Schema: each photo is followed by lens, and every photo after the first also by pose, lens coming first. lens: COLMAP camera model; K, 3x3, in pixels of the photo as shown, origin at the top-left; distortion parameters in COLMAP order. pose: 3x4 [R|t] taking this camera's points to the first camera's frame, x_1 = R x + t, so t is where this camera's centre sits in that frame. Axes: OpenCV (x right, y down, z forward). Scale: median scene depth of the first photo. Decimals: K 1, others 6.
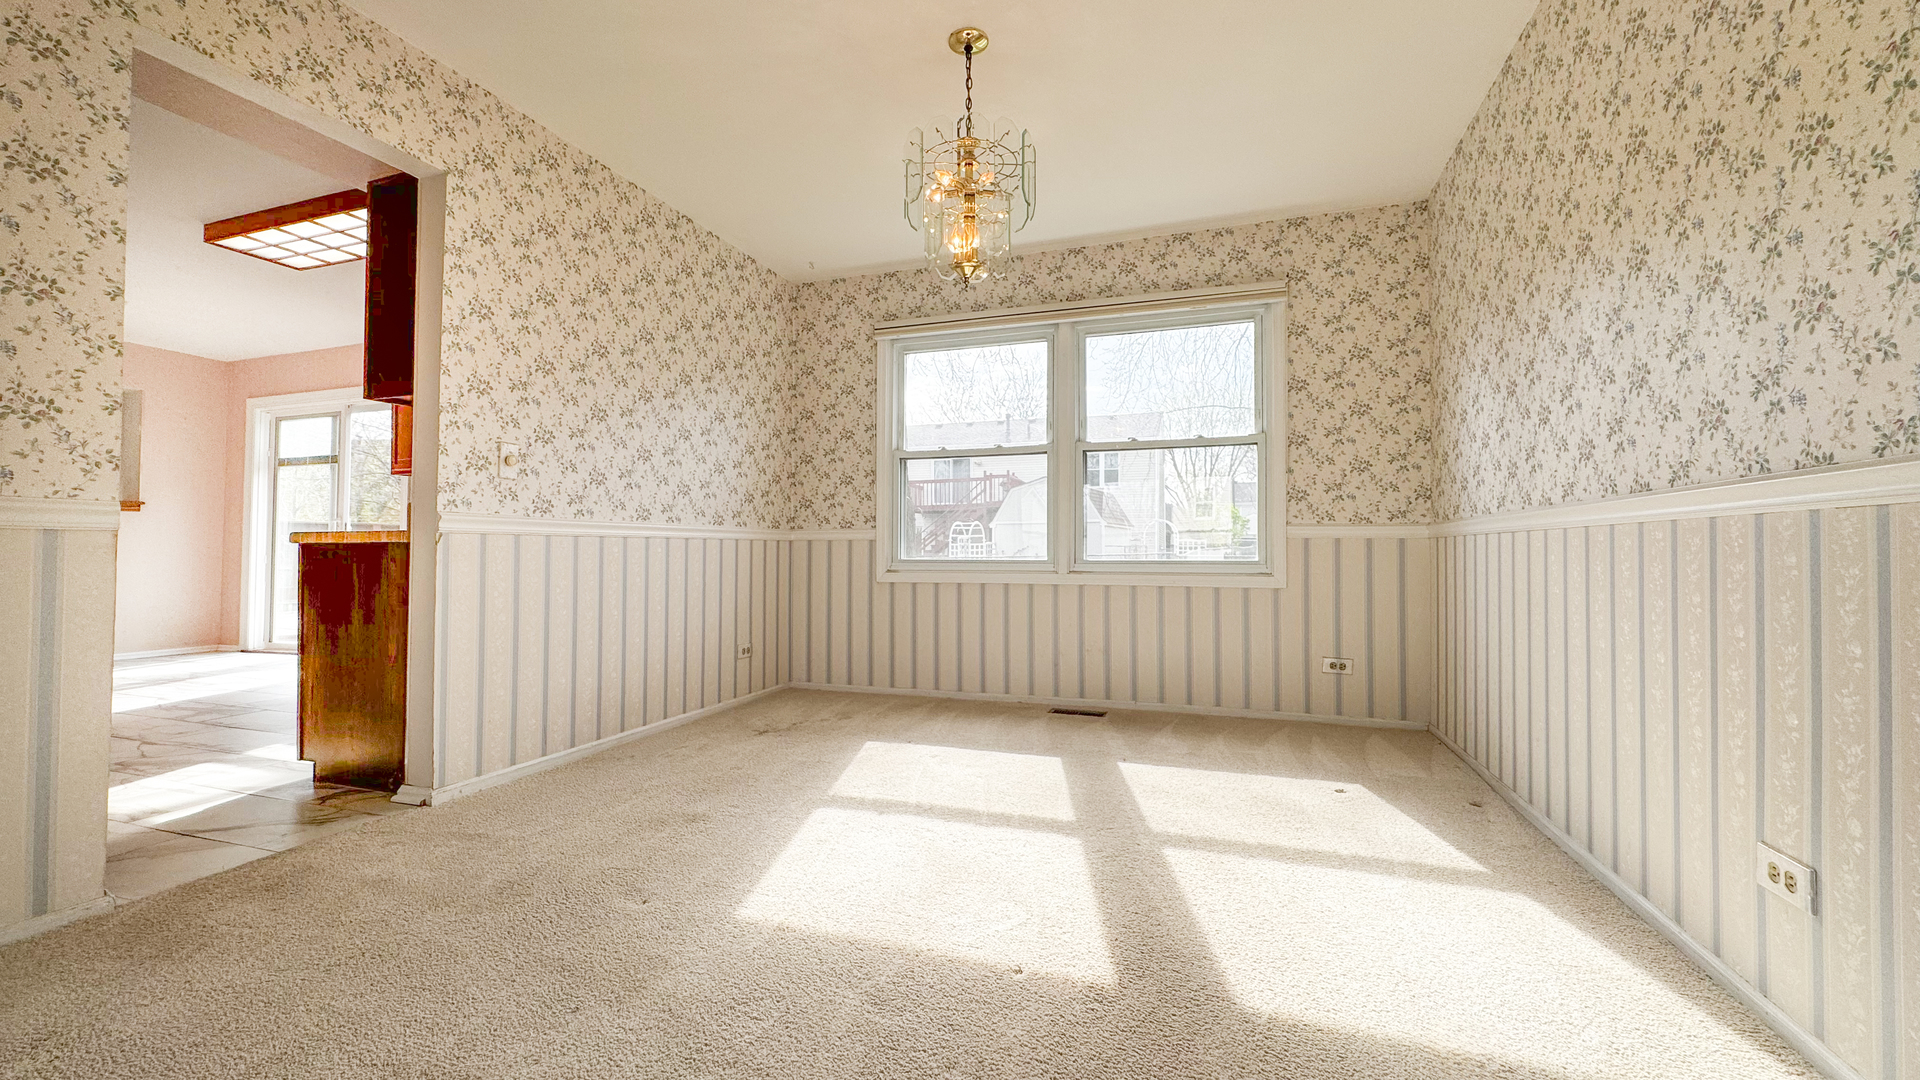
lens RADIAL K [[764.2, 0, 961.9], [0, 764.2, 543.7], [0, 0, 1]] dist [-0.001027, -0.000007]
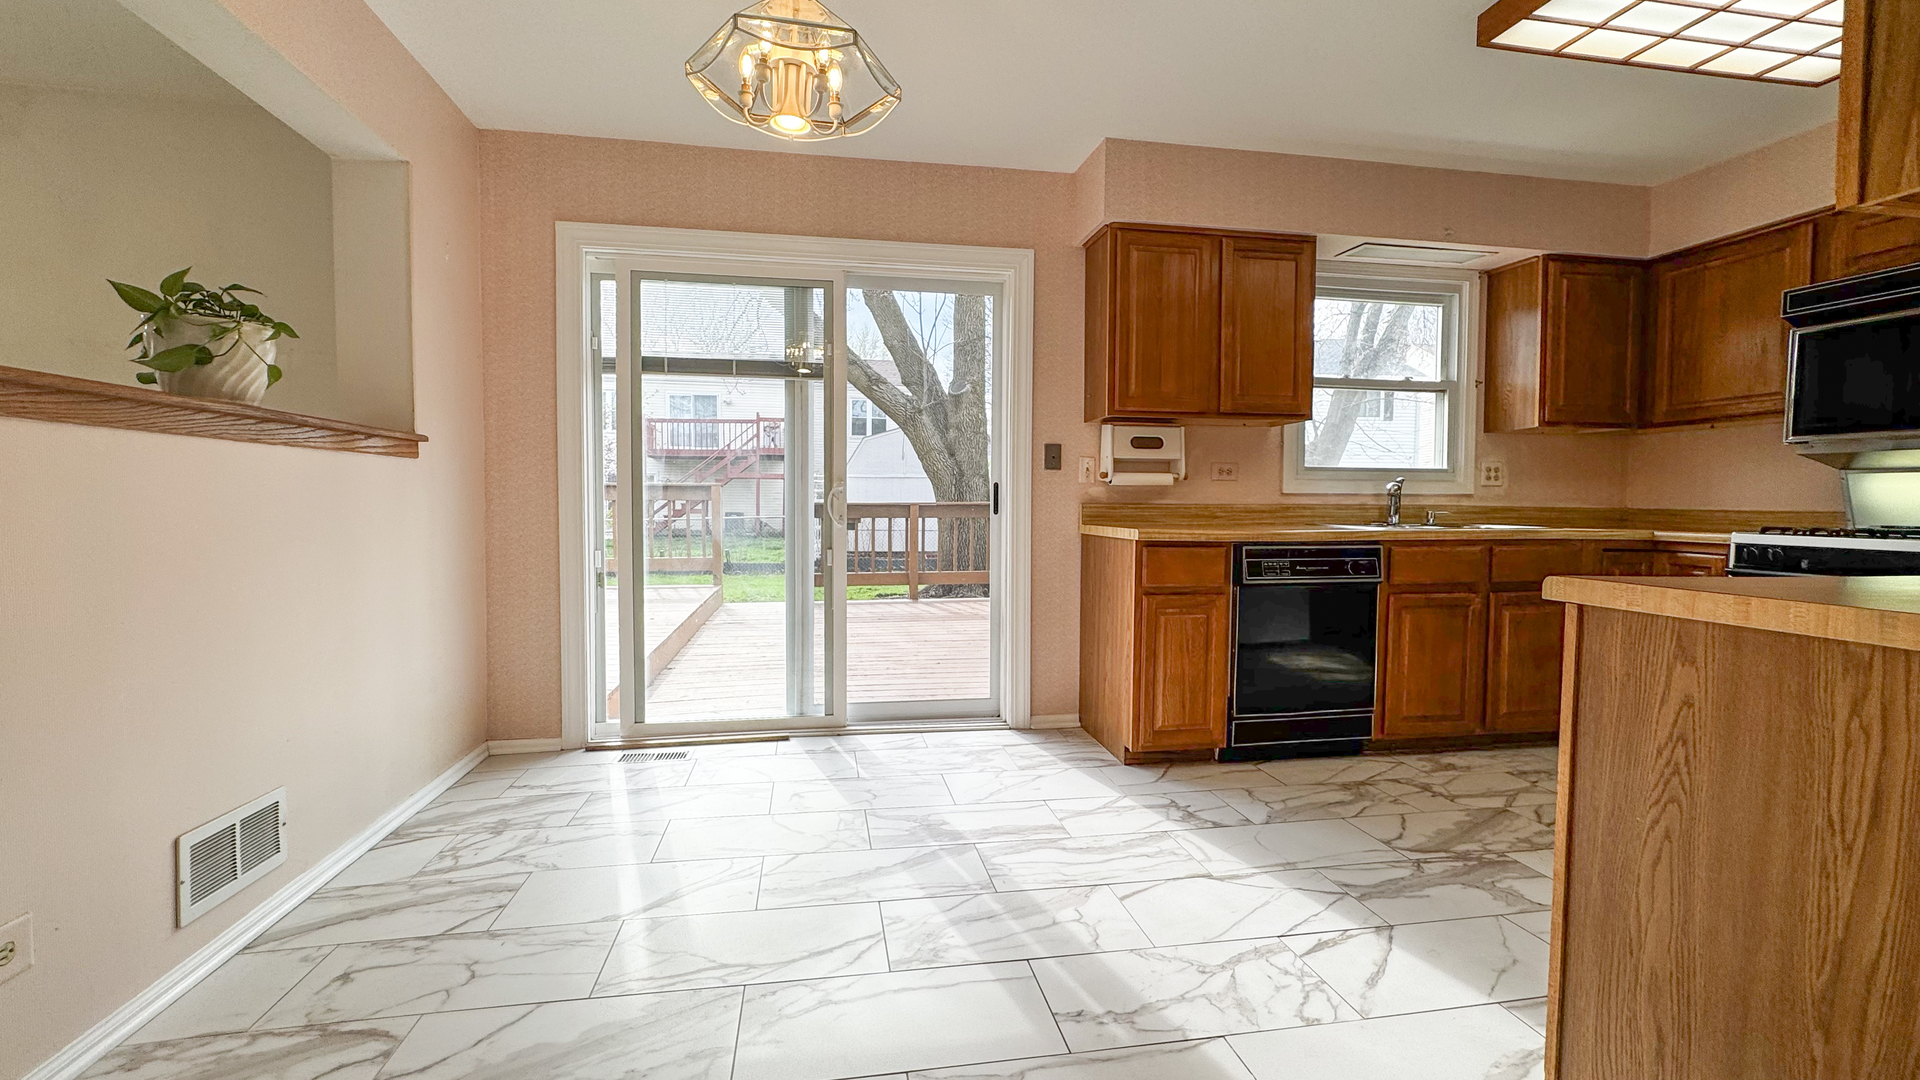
lens RADIAL K [[764.2, 0, 942.8], [0, 764.2, 533.7], [0, 0, 1]] dist [-0.001027, -0.000007]
pose [[0.880674, -0.010546, 0.473606, -0.964621], [-0.016946, 0.998411, 0.053743, -0.026460], [-0.473420, -0.055356, 0.879096, 0.468259]]
